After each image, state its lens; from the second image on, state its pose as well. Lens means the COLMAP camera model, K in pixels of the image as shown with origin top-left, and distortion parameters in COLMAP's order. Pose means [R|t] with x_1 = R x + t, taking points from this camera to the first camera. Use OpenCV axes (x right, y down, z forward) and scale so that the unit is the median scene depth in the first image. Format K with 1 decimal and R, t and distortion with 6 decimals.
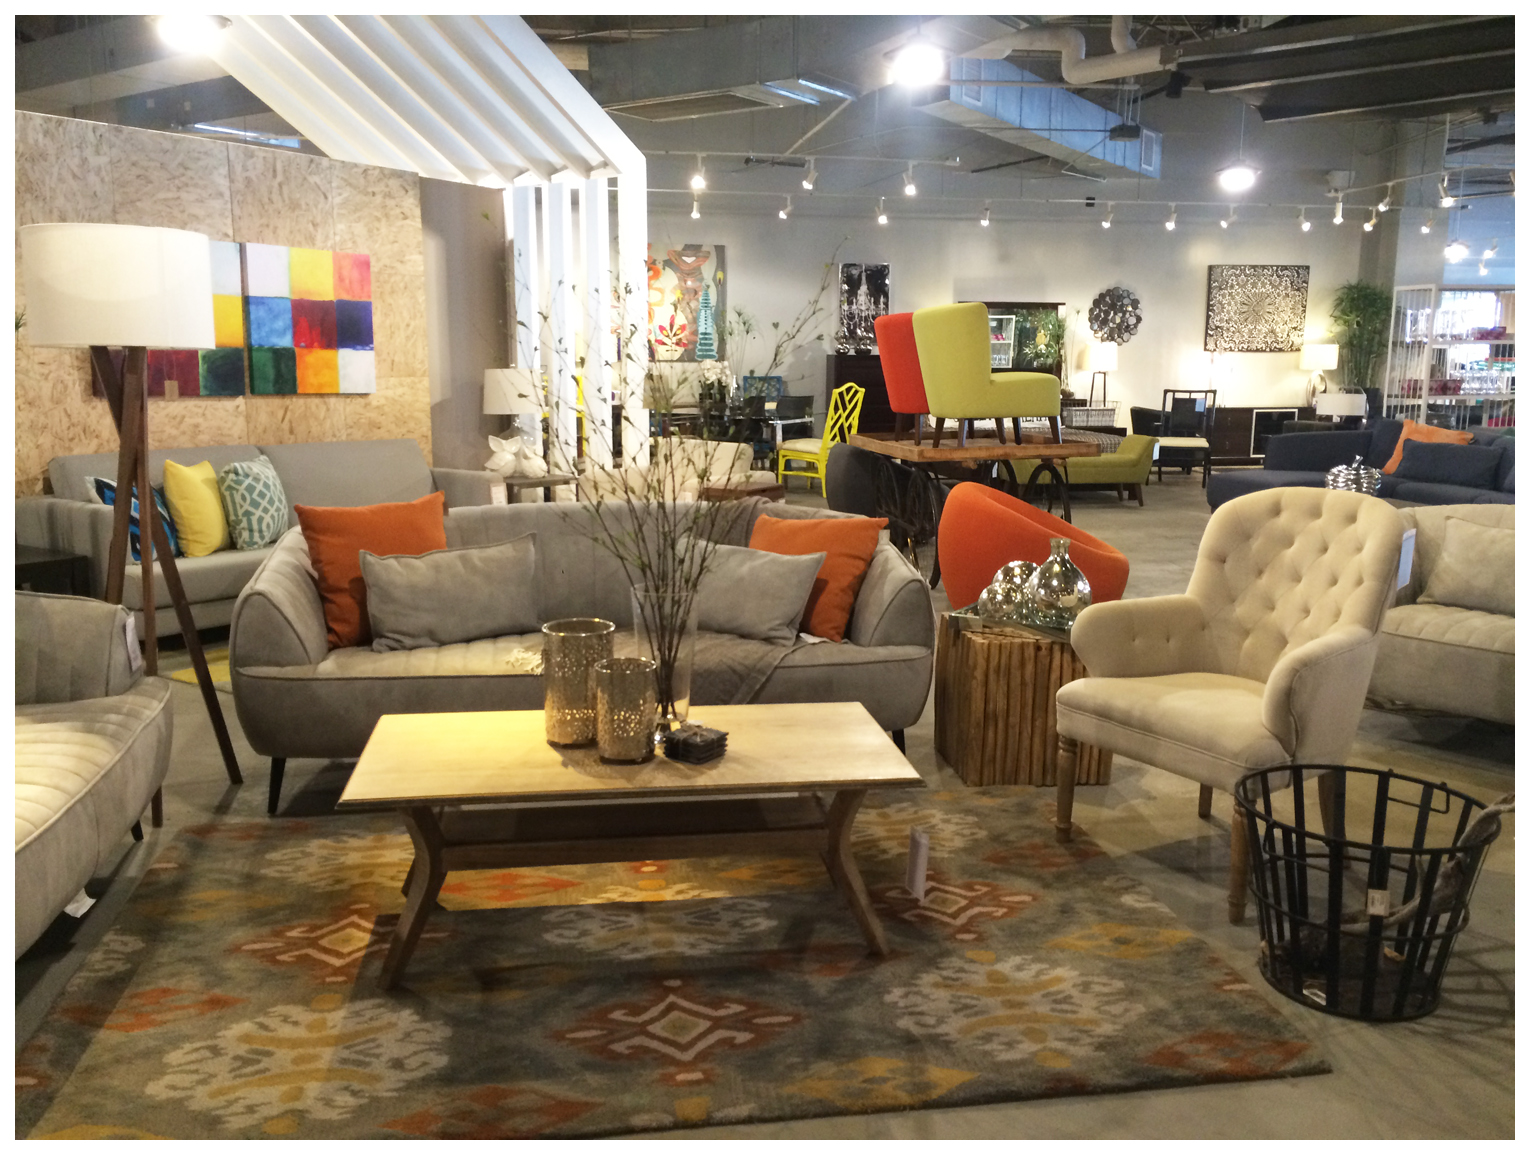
lens RADIAL K [[1240.6, 0, 765.0], [0, 1240.6, 577.5], [0, 0, 1]] dist [0.074343, -0.090720]
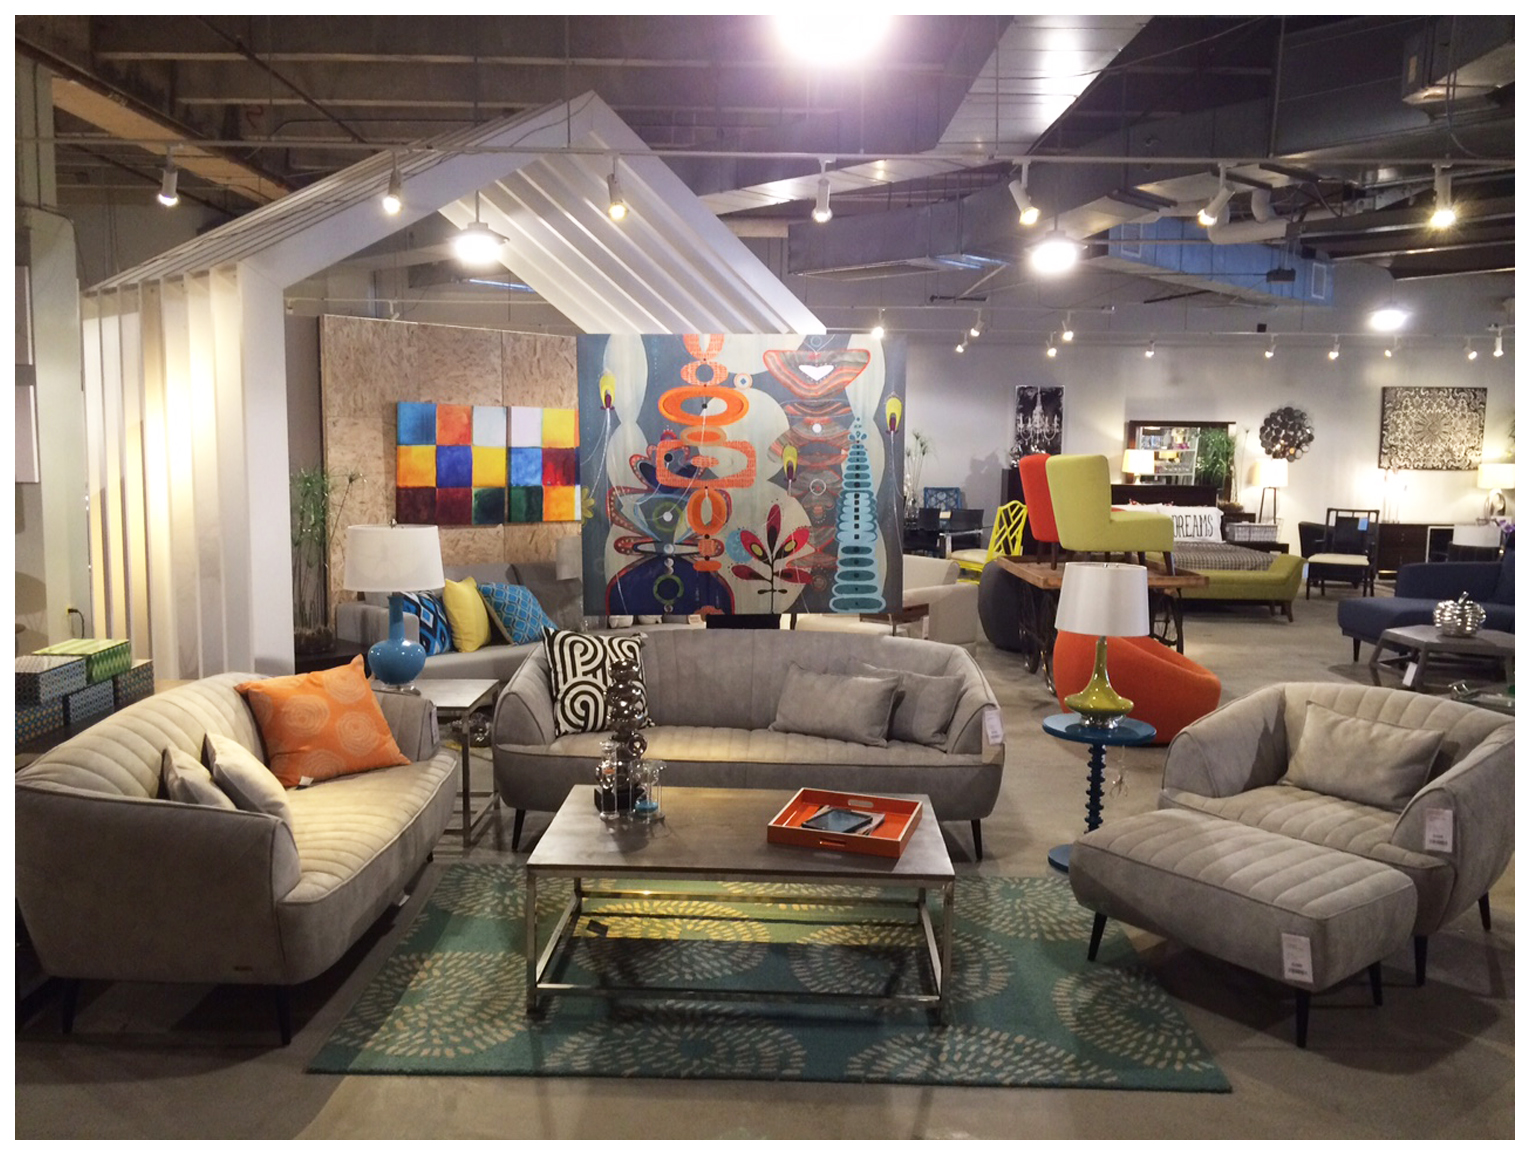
lens RADIAL K [[1240.6, 0, 765.0], [0, 1240.6, 577.5], [0, 0, 1]] dist [0.074343, -0.090720]
pose [[0.984918, 0.026576, -0.170971, 0.039894], [-0.036781, 0.997708, -0.056800, -0.016762], [0.169069, 0.062231, 0.983638, -0.121032]]
